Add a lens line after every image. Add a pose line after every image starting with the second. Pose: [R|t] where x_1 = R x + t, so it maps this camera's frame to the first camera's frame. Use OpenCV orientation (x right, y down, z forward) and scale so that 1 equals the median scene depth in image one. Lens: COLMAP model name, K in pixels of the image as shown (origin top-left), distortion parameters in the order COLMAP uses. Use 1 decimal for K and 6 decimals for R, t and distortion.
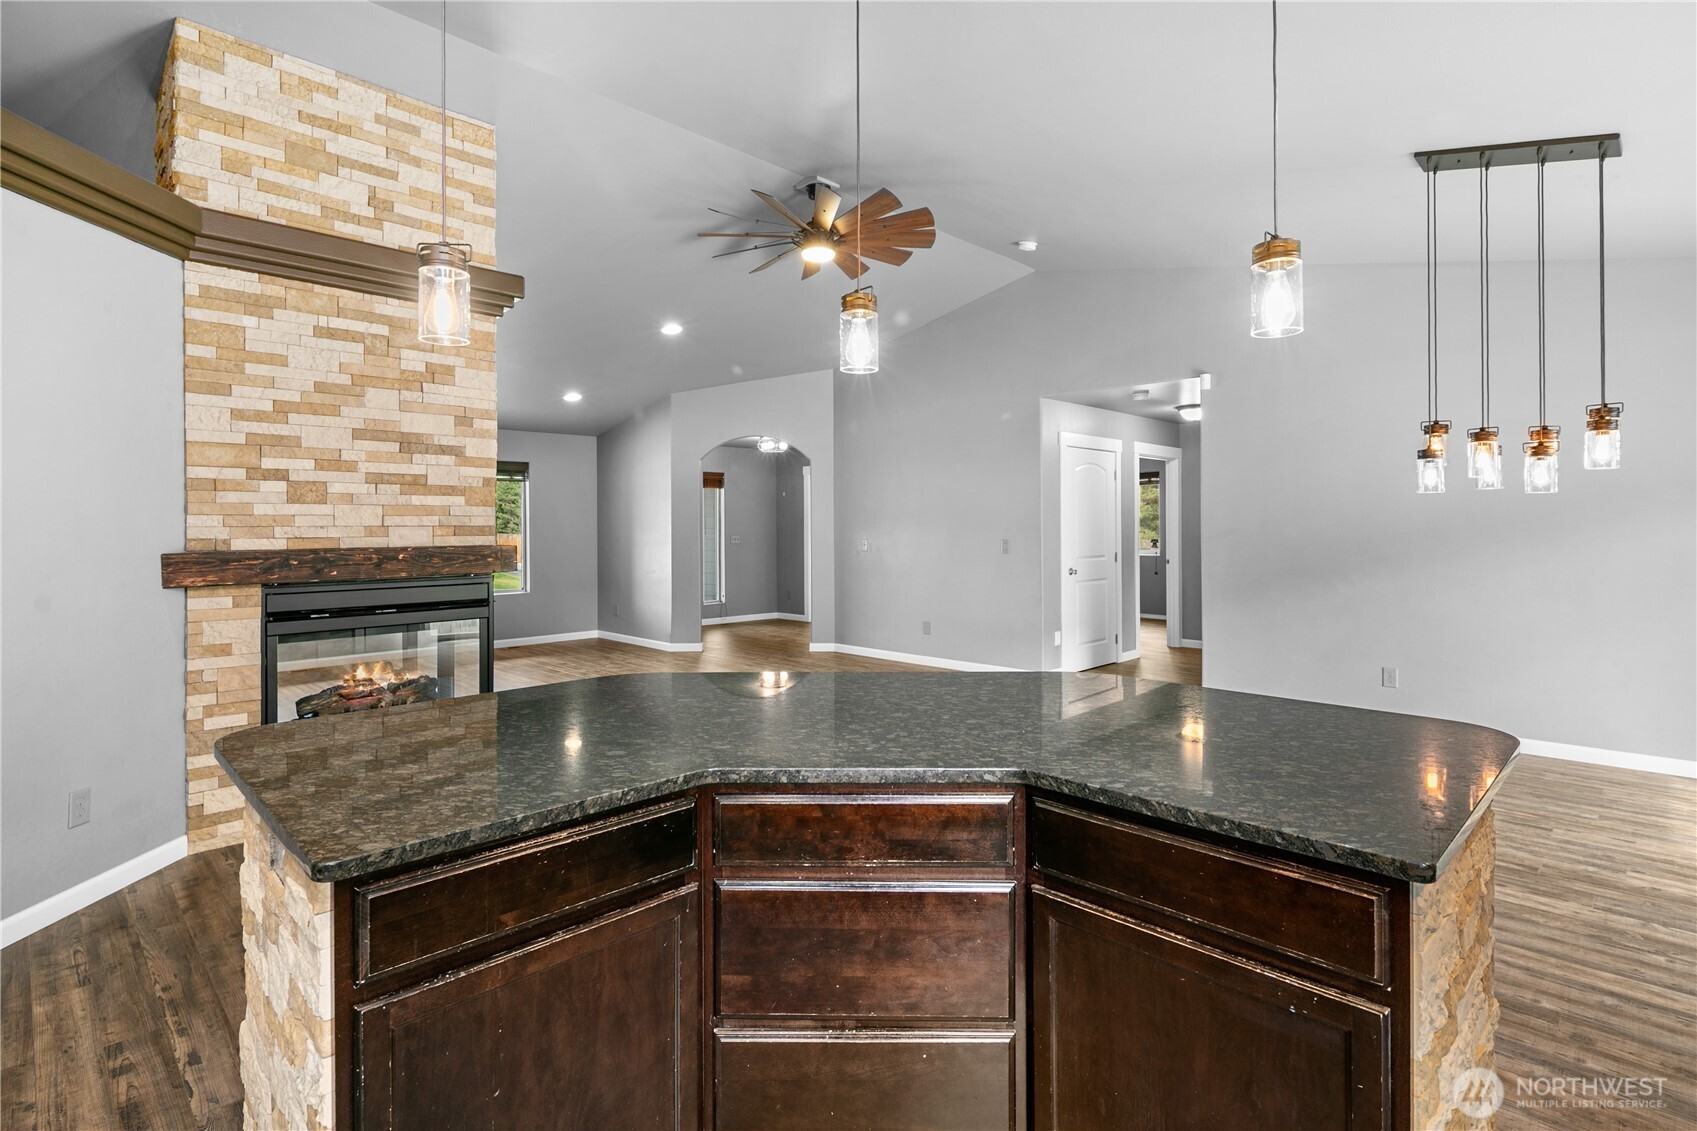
lens RADIAL K [[818.1, 0, 840.8], [0, 818.1, 529.7], [0, 0, 1]] dist [0.006579, -0.005476]
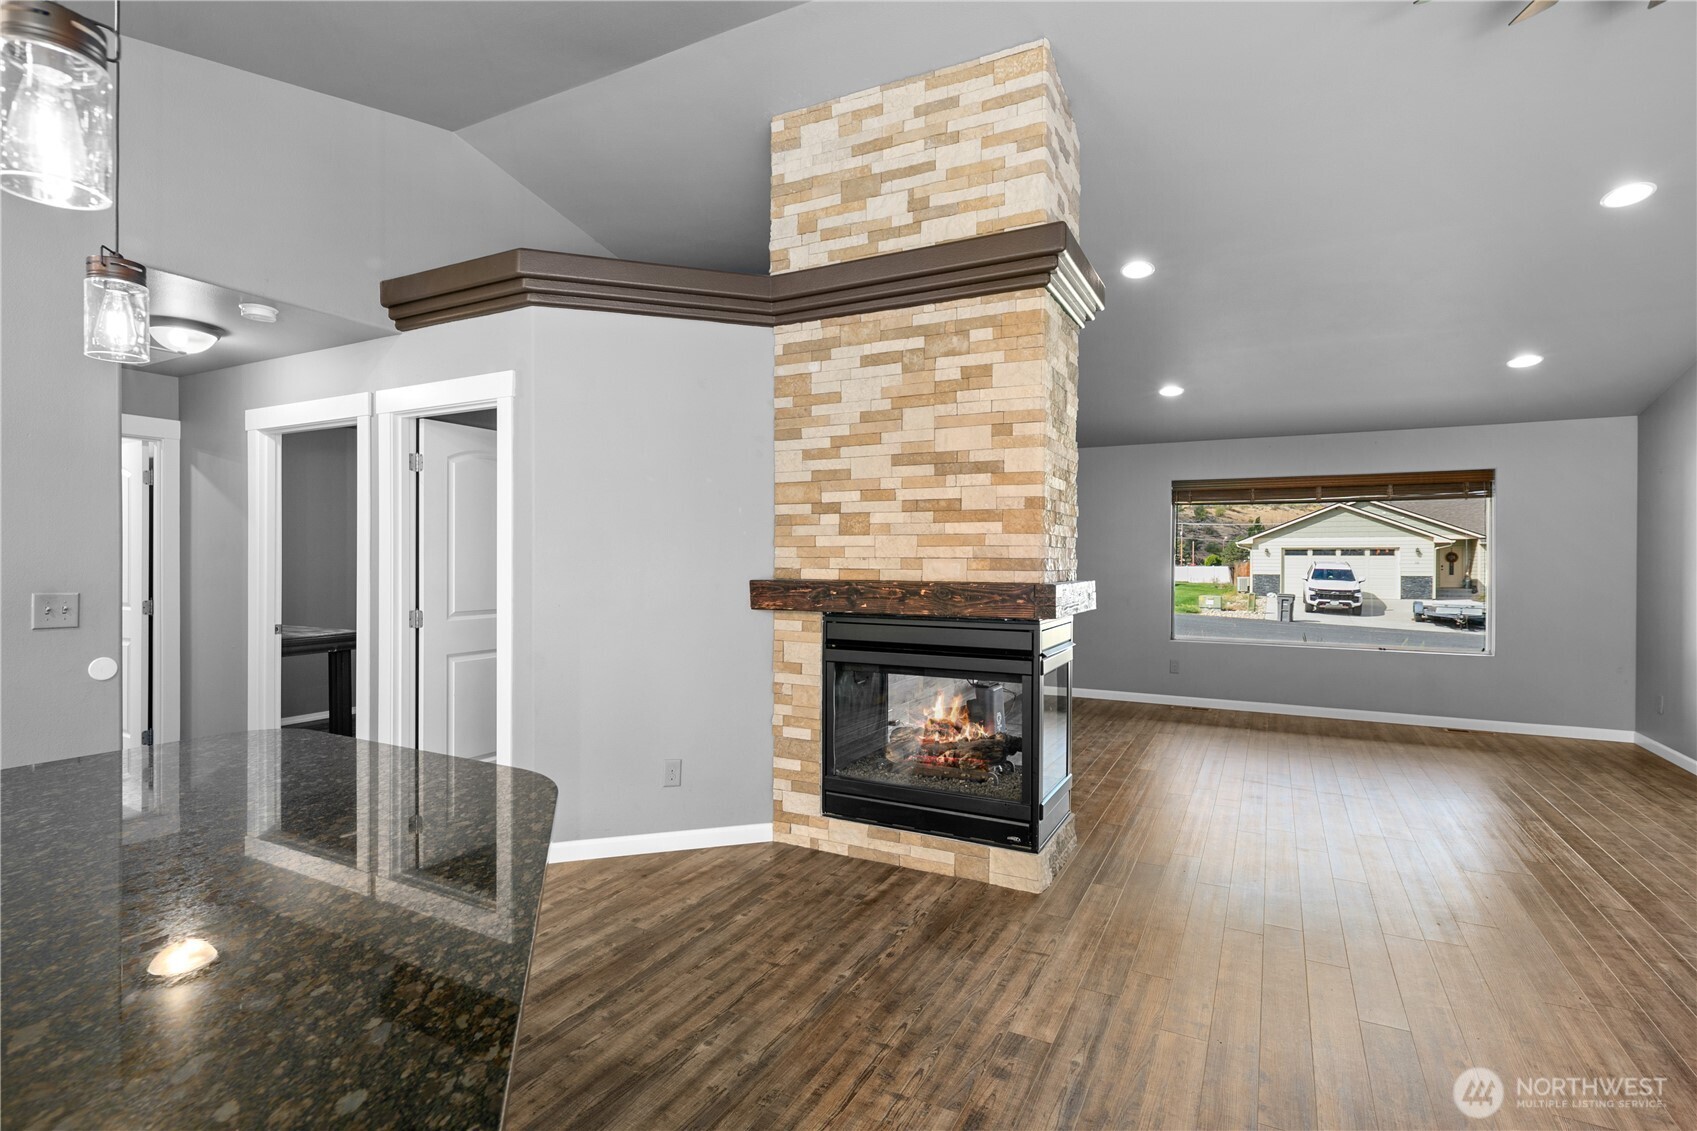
lens RADIAL K [[818.1, 0, 854.1], [0, 818.1, 565.0], [0, 0, 1]] dist [0.006579, -0.005476]
pose [[0.295373, 0.012559, -0.955299, 0.314996], [-0.010711, 0.999894, 0.009834, -0.004962], [0.955322, 0.007328, 0.295477, 0.716571]]
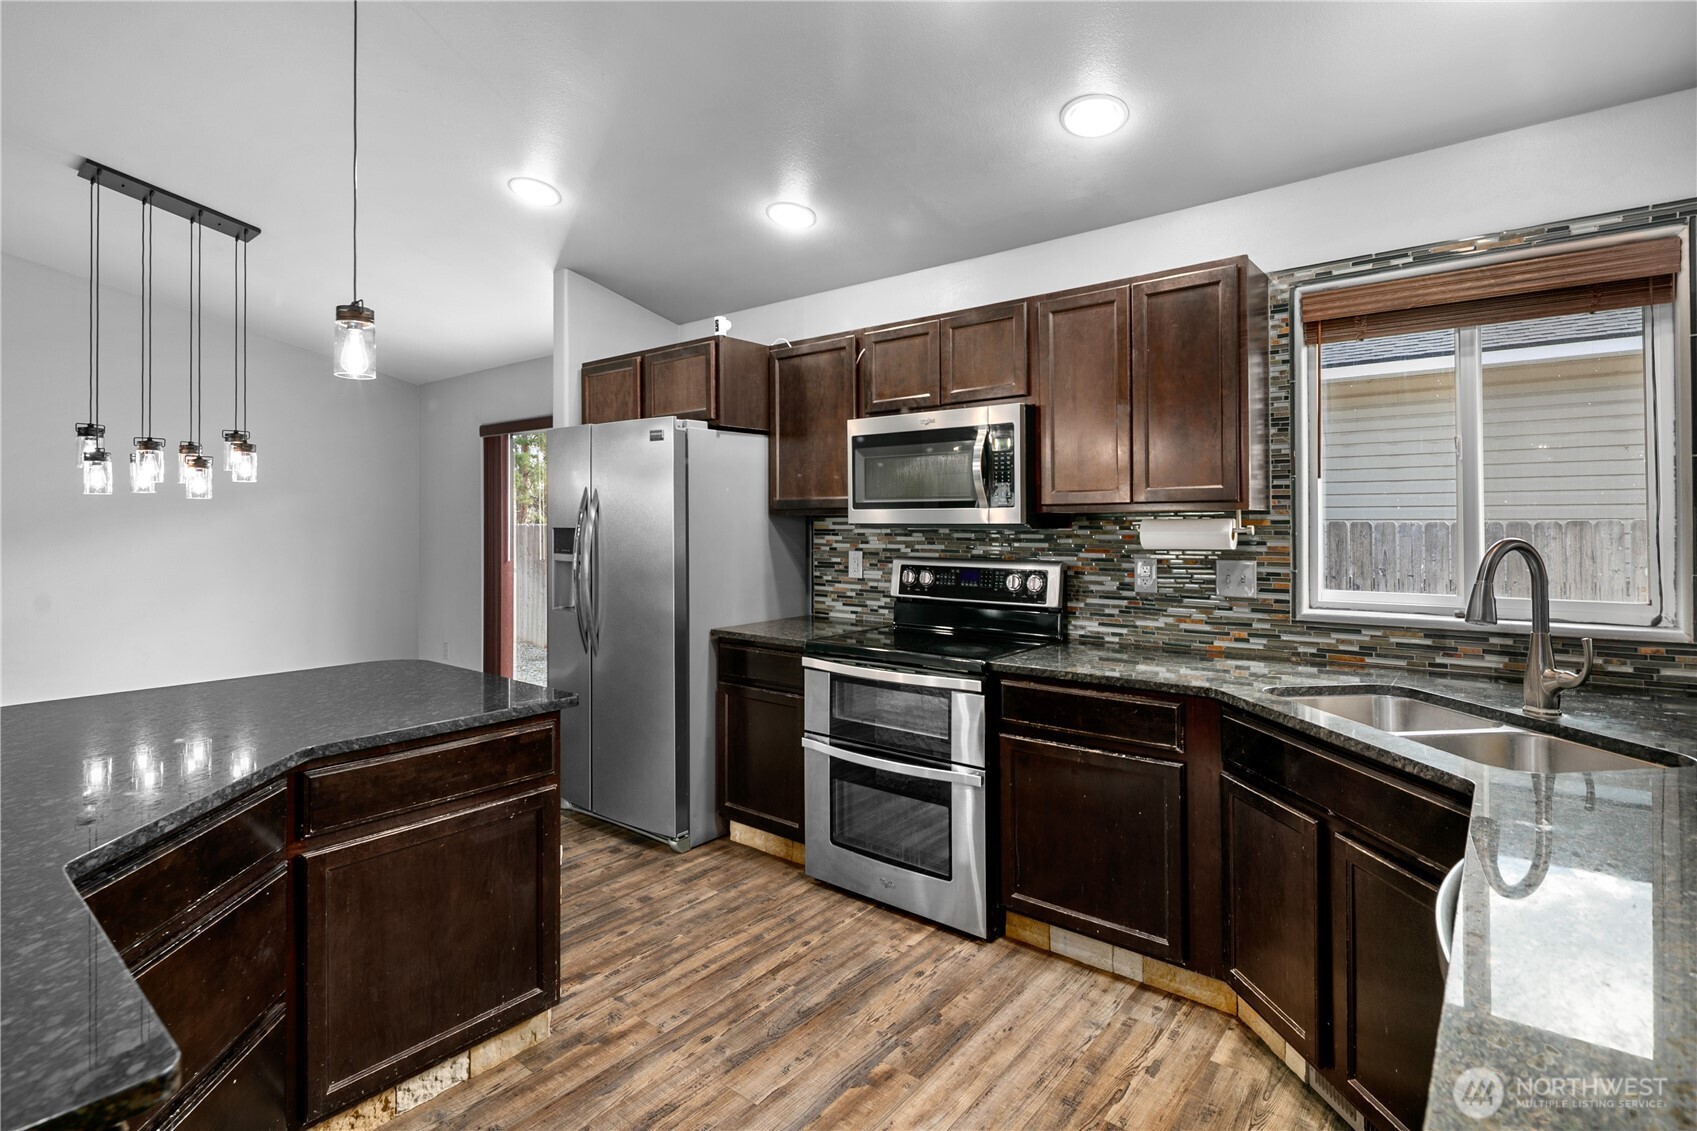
lens RADIAL K [[818.1, 0, 846.2], [0, 818.1, 510.7], [0, 0, 1]] dist [0.006579, -0.005476]
pose [[-0.114304, 0.016975, 0.993301, -0.375705], [0.012159, 0.999803, -0.015687, 0.002941], [-0.993371, 0.010284, -0.114488, 0.170915]]
